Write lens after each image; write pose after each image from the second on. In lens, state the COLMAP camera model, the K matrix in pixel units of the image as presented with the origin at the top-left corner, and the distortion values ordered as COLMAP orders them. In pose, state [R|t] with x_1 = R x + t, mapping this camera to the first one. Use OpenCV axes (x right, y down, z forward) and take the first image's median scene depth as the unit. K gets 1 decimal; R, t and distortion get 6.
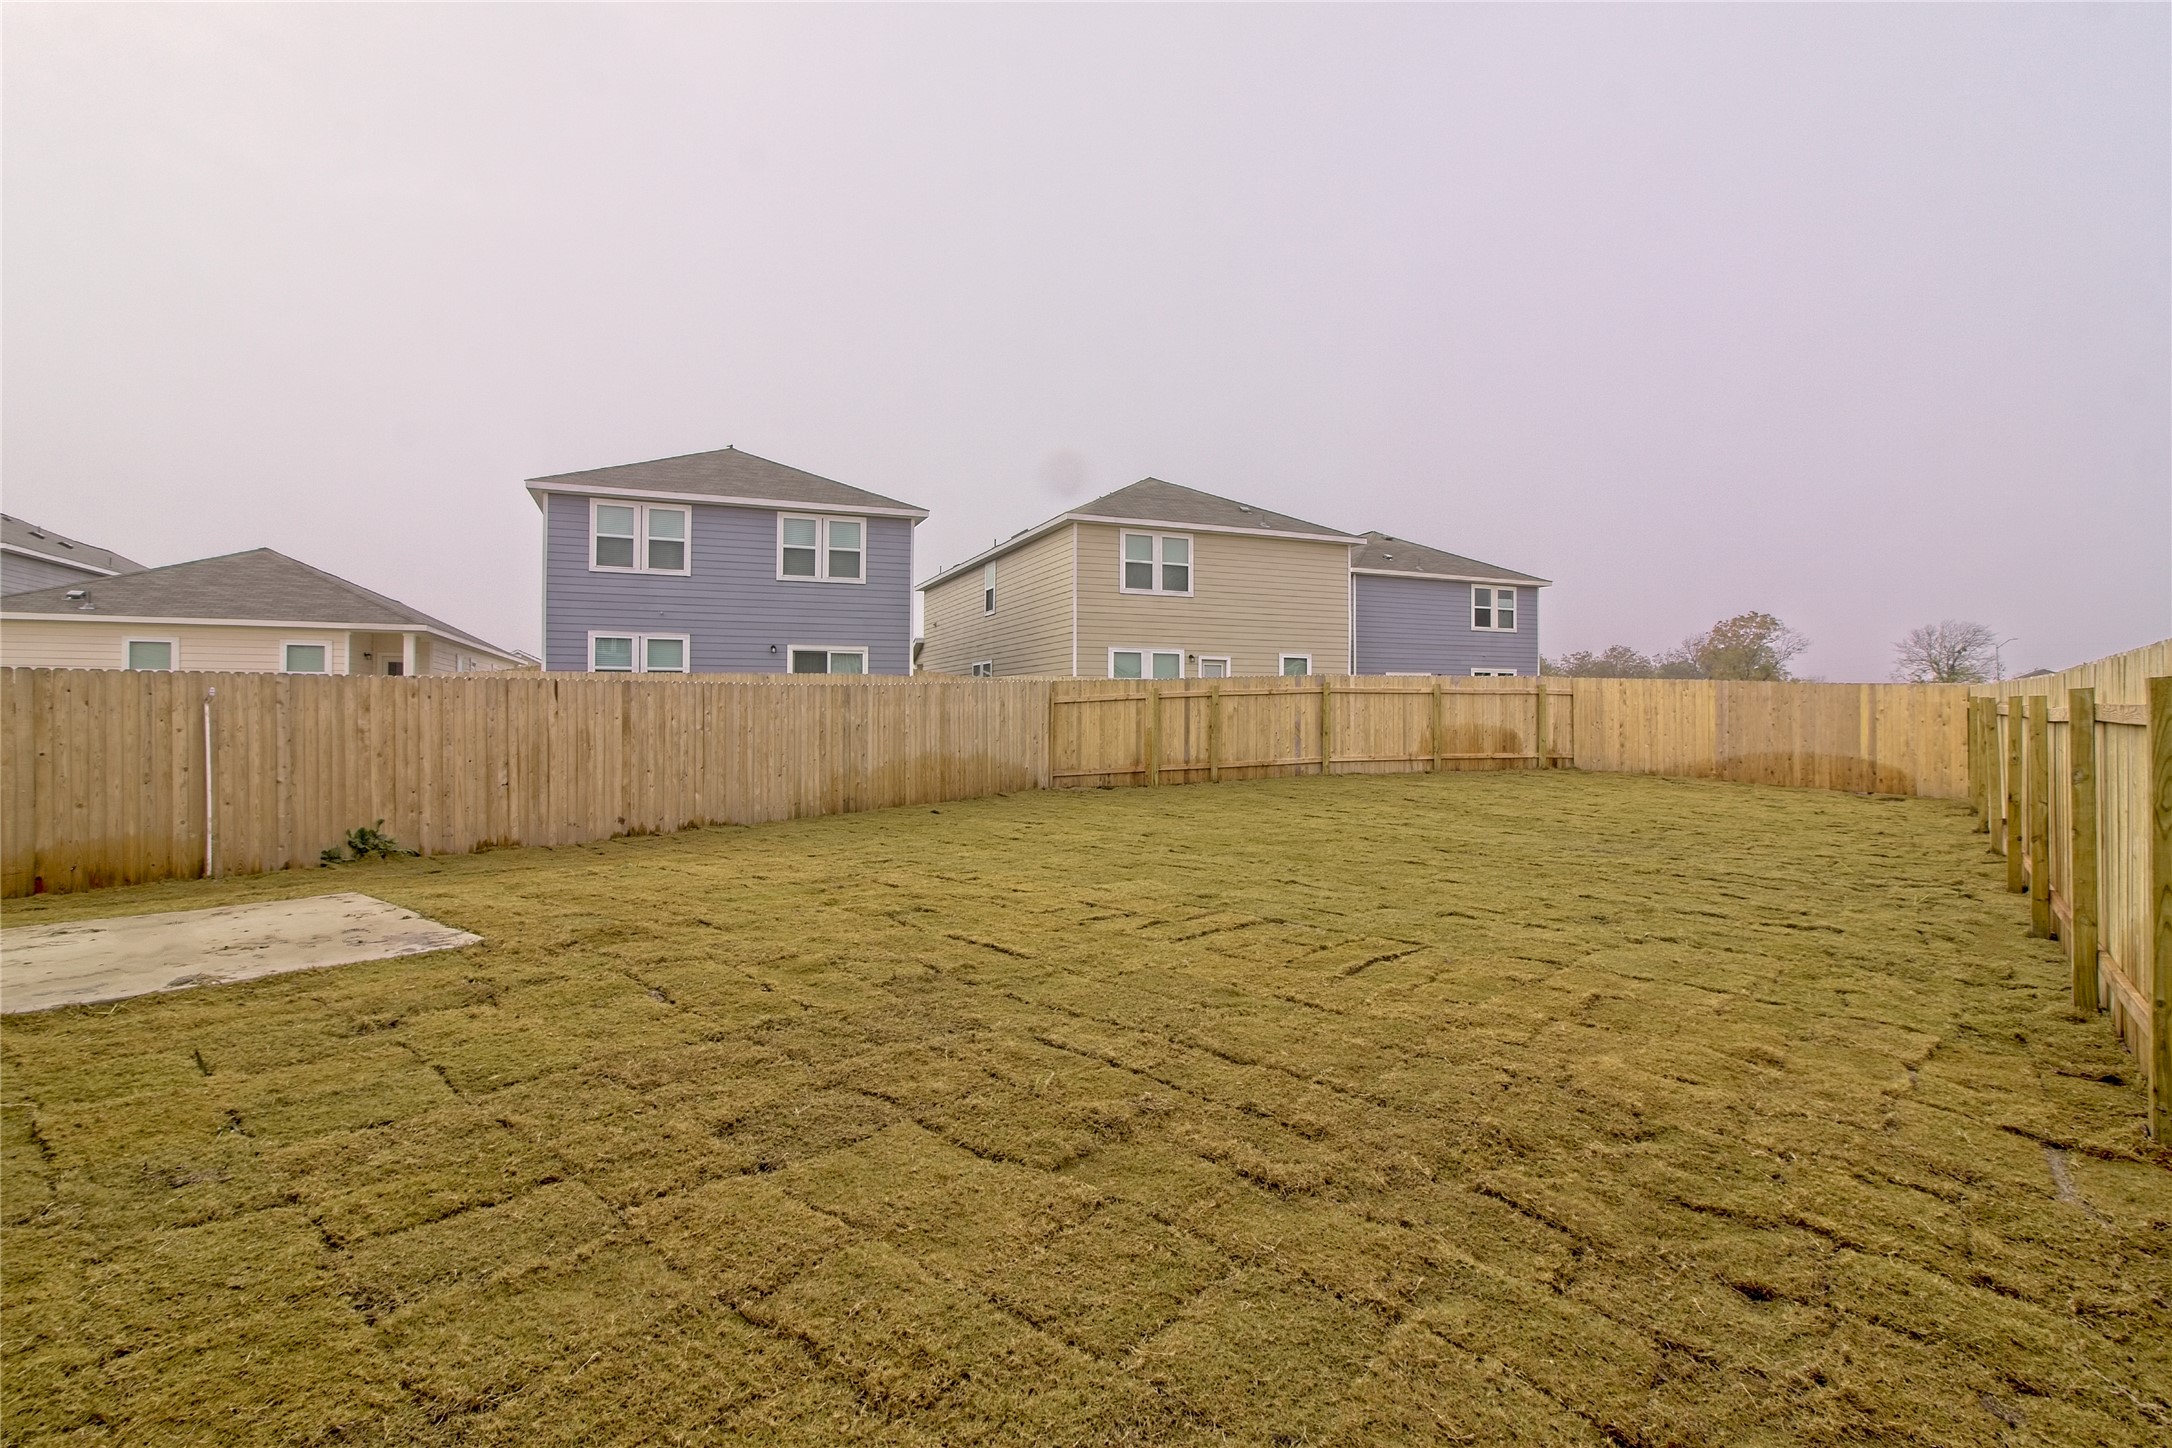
lens RADIAL K [[1003.3, 0, 1079.0], [0, 1003.3, 714.8], [0, 0, 1]] dist [-0.012727, 0.007280]
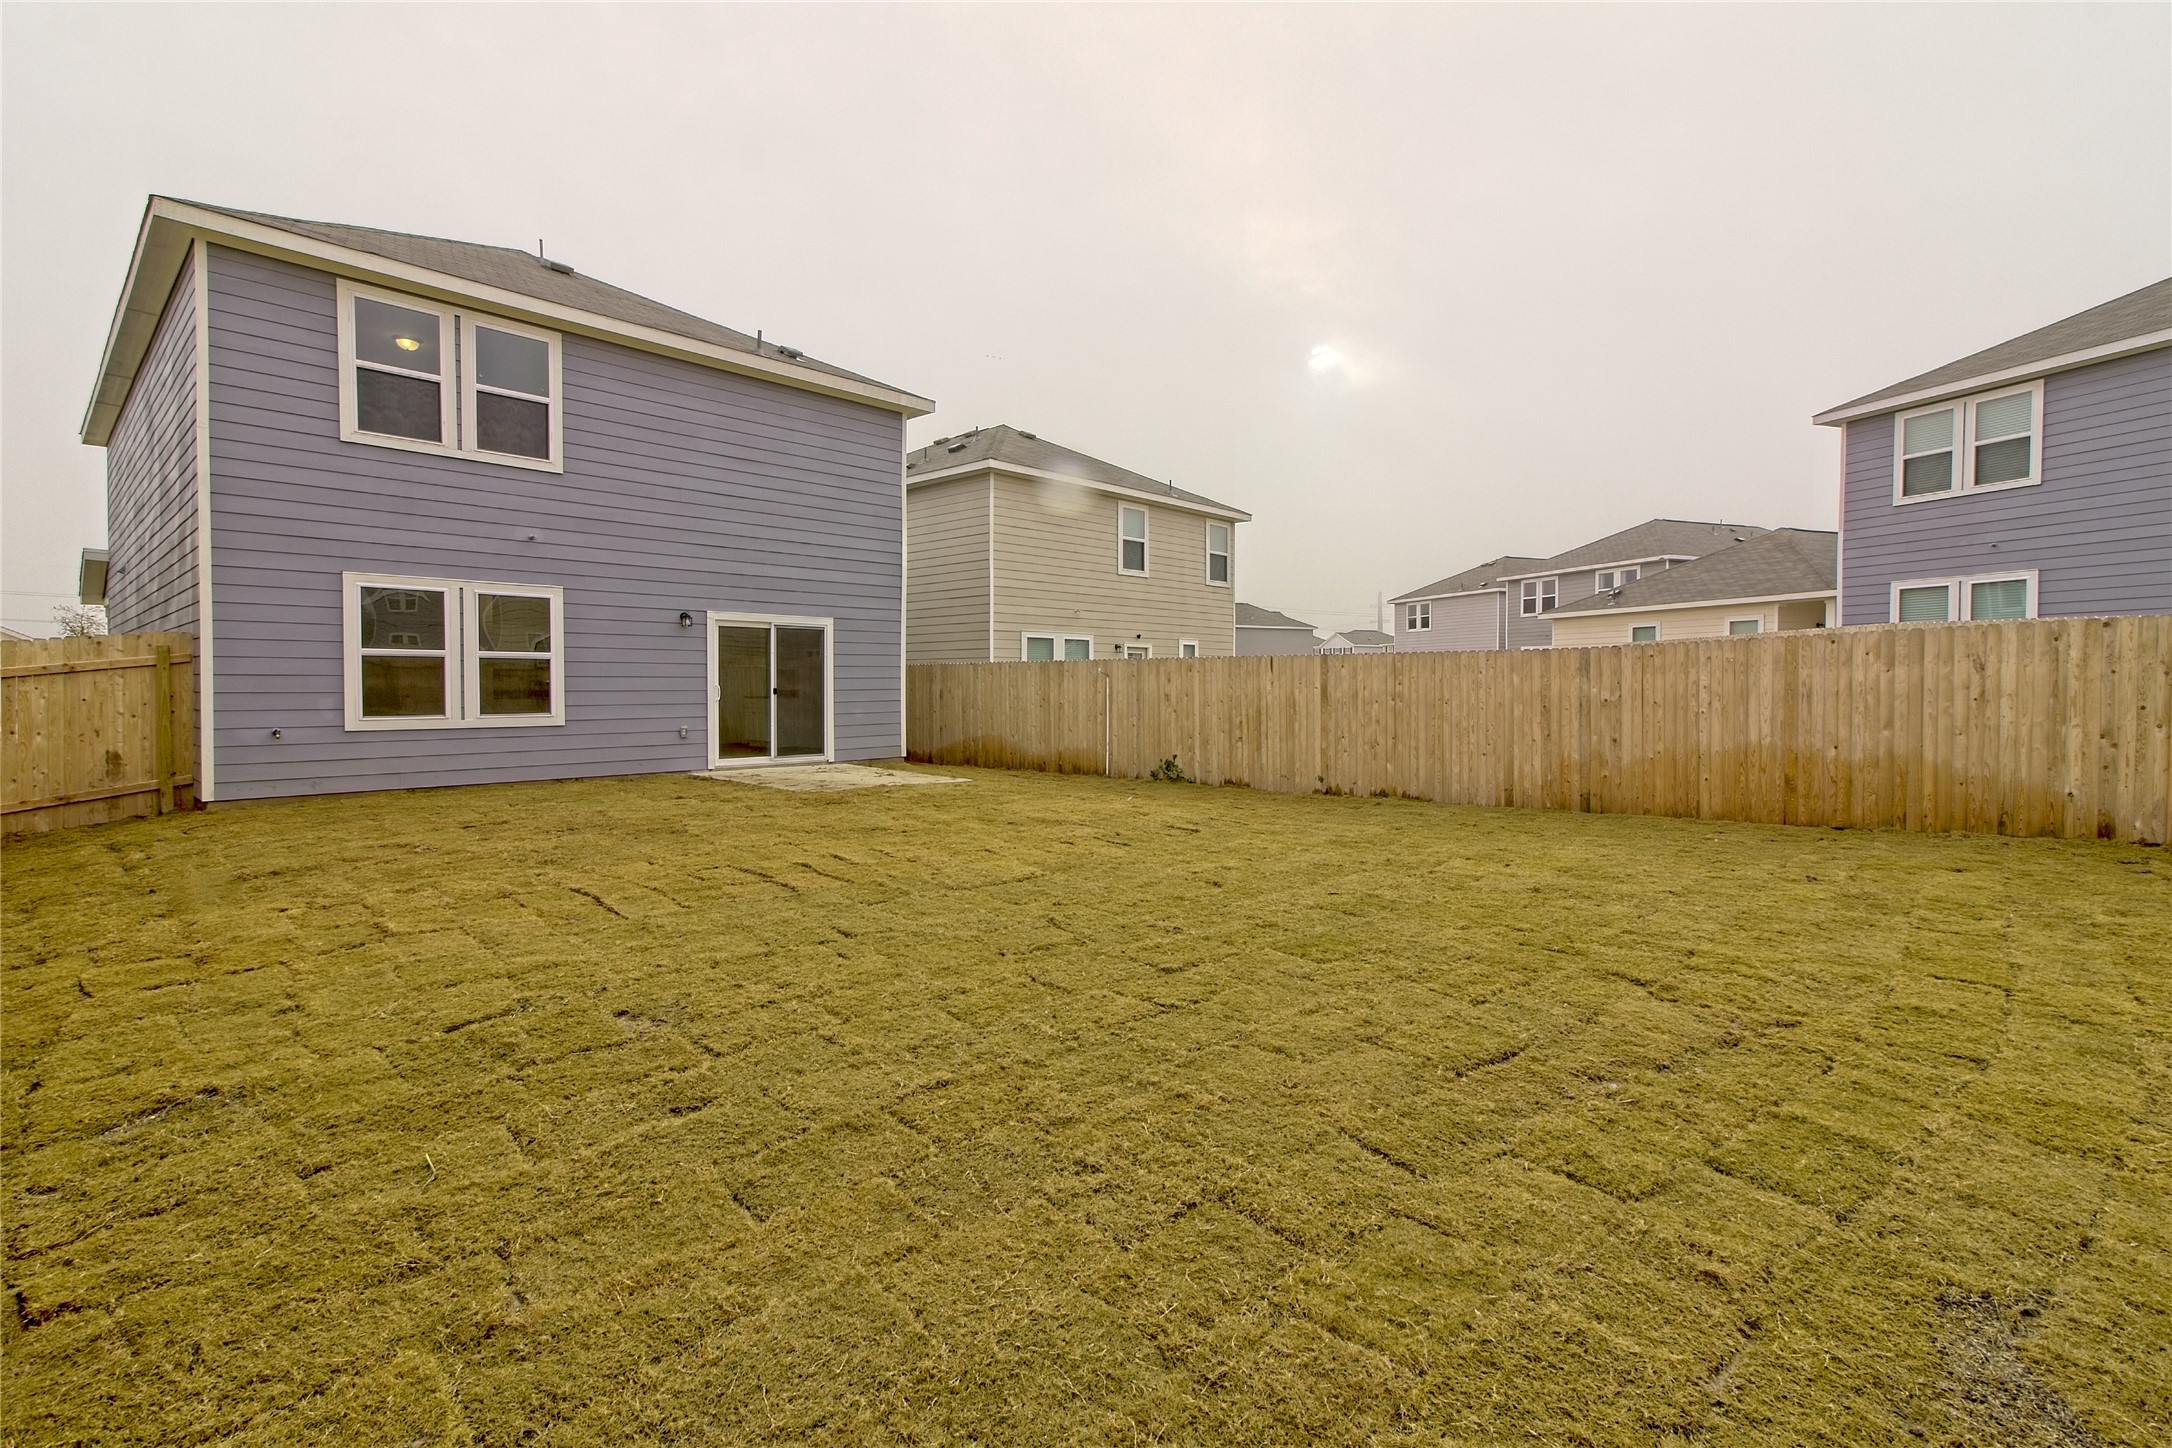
lens RADIAL K [[1003.3, 0, 1068.5], [0, 1003.3, 716.7], [0, 0, 1]] dist [-0.012727, 0.007280]
pose [[-0.065905, 0.031294, -0.997335, 0.436013], [-0.002882, 0.999498, 0.031552, 0.000259], [0.997822, 0.004954, -0.065782, 0.500210]]
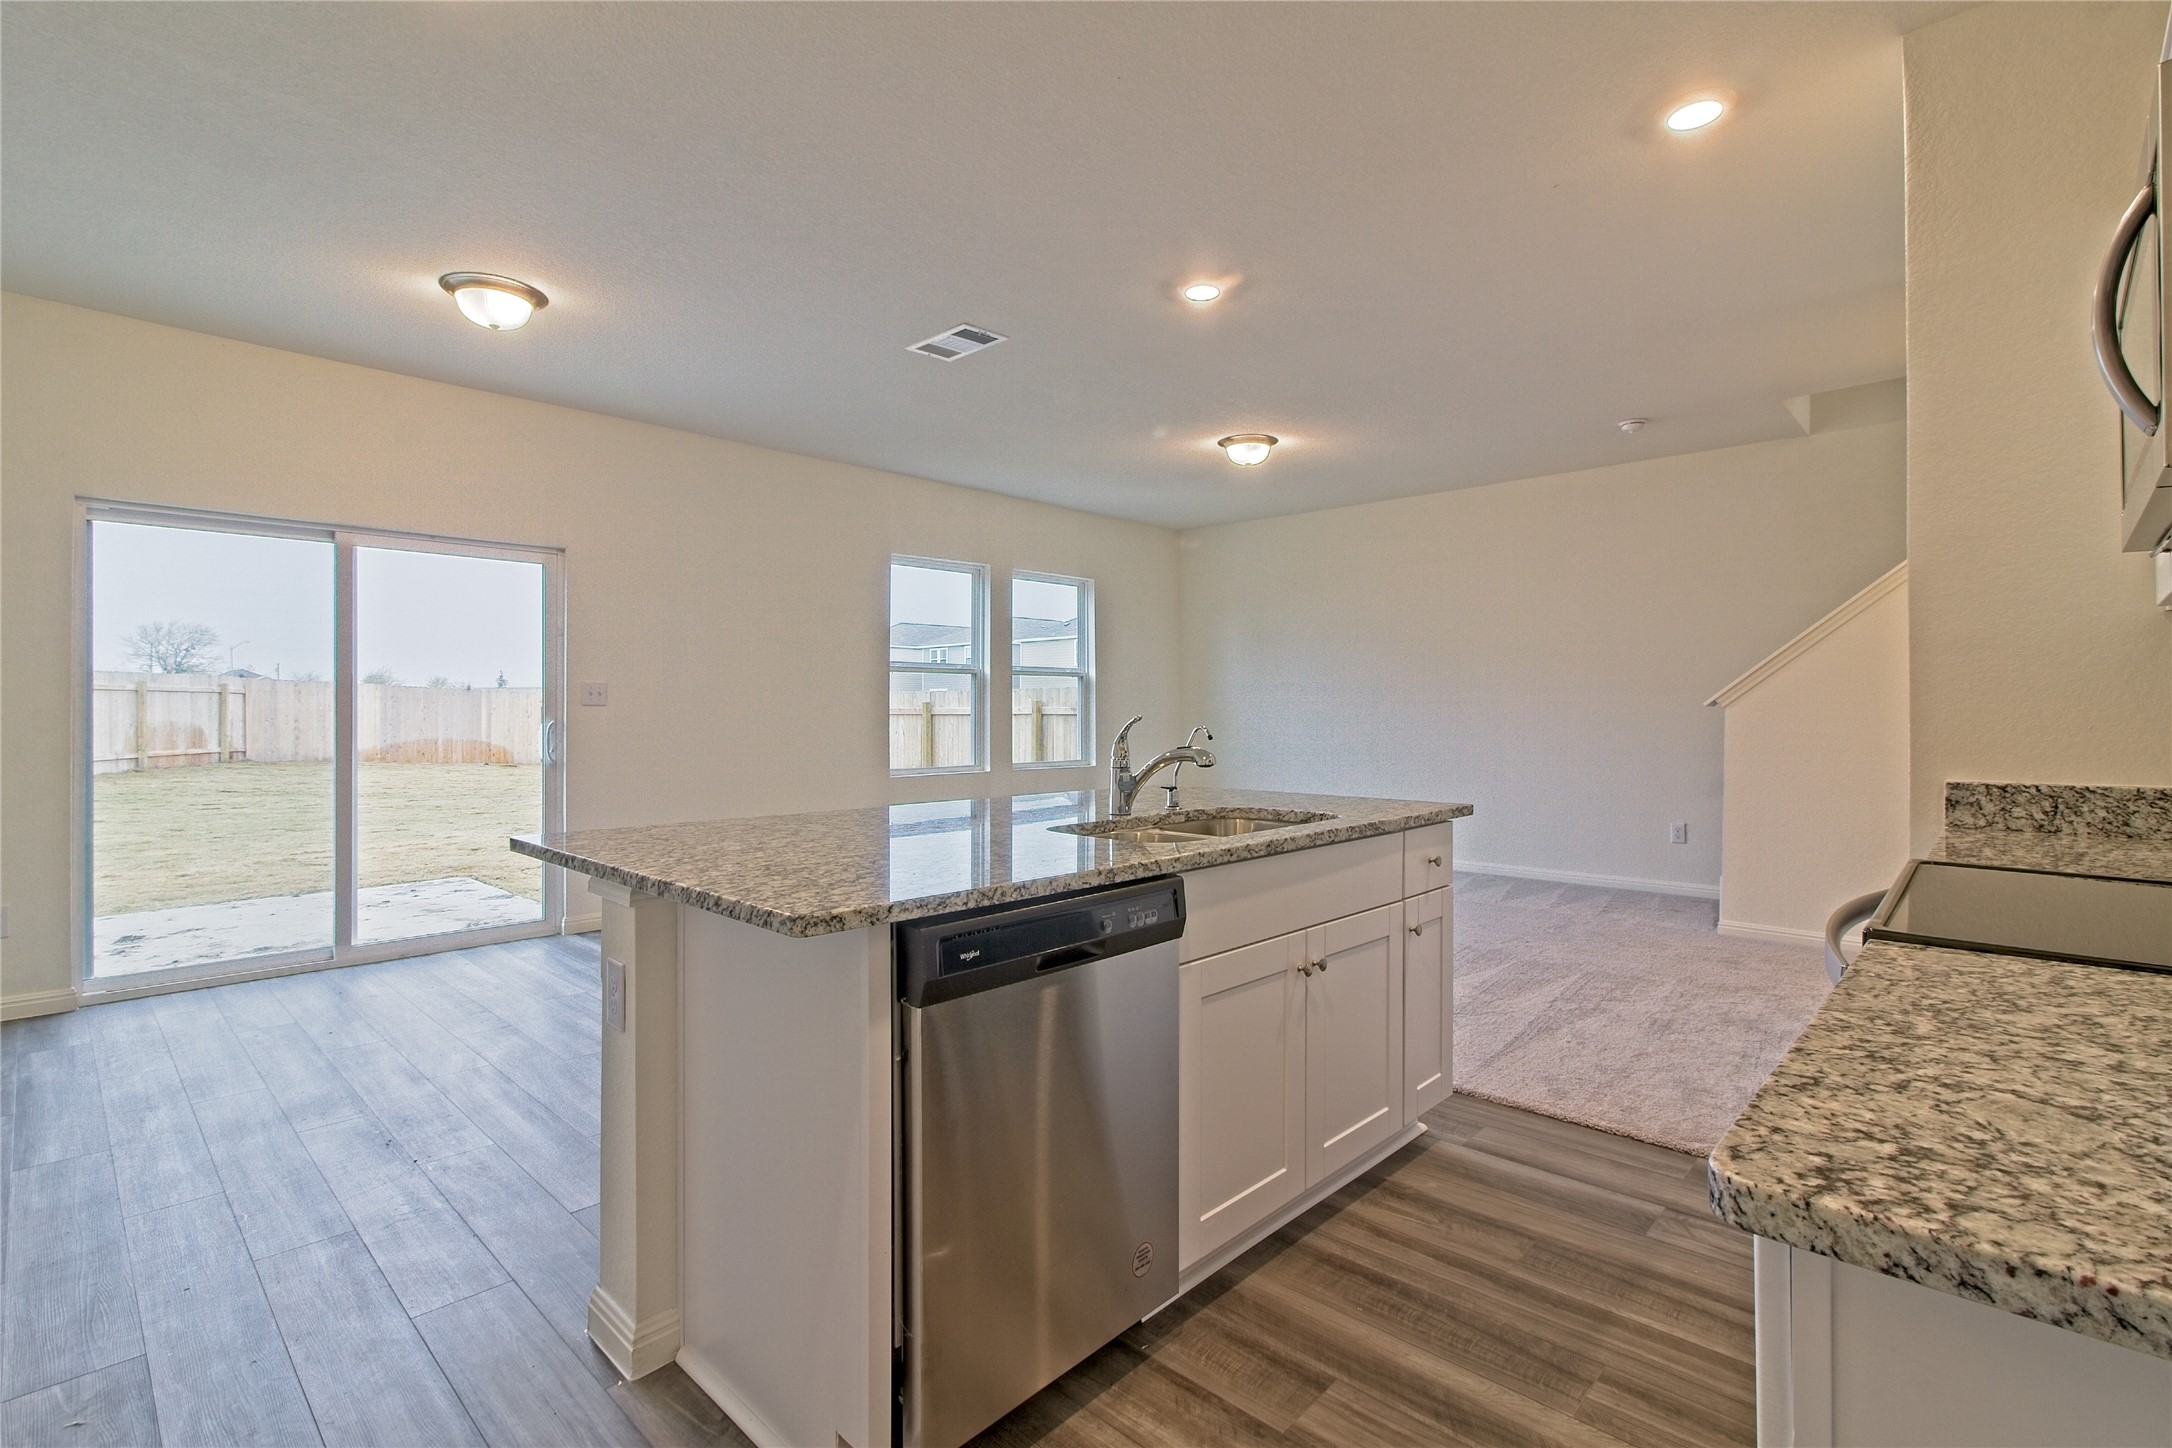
lens RADIAL K [[1003.3, 0, 1075.6], [0, 1003.3, 707.0], [0, 0, 1]] dist [-0.012727, 0.007280]
pose [[0.079397, 0.000912, 0.996843, -0.572635], [0.002598, 0.999996, -0.001122, -0.002001], [-0.996840, 0.002679, 0.079394, 0.012924]]
